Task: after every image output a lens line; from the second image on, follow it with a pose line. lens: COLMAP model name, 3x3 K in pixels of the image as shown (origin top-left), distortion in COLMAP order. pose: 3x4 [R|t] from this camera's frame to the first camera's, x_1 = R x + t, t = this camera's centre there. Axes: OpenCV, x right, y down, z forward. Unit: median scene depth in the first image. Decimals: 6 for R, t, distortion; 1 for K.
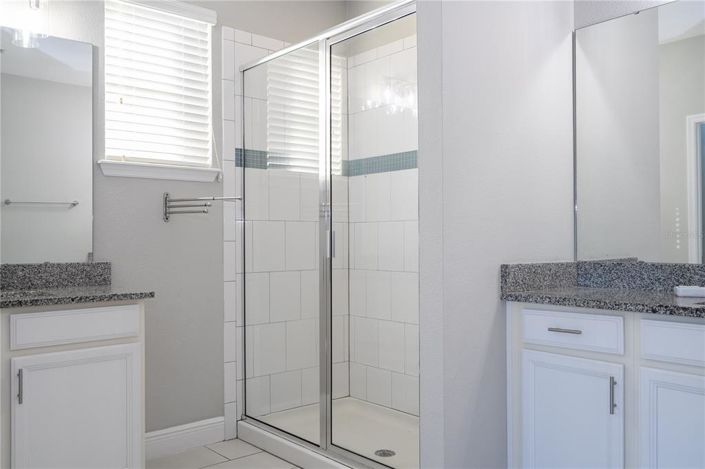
lens RADIAL K [[591.8, 0, 361.5], [0, 591.8, 232.5], [0, 0, 1]] dist [0.005632, 0.004574]
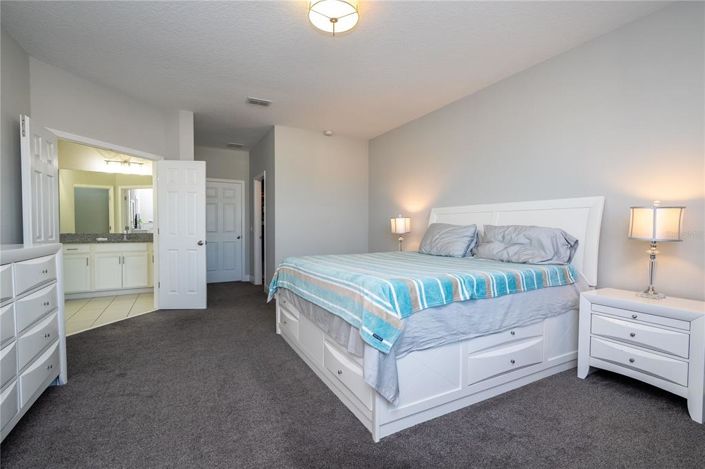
lens RADIAL K [[319.8, 0, 355.9], [0, 319.8, 234.4], [0, 0, 1]] dist [0.001275, 0.000766]
pose [[0.196781, -0.015534, 0.980324, -1.585848], [-0.014585, 0.999717, 0.018769, -0.013396], [-0.980339, -0.017991, 0.196499, -1.509487]]
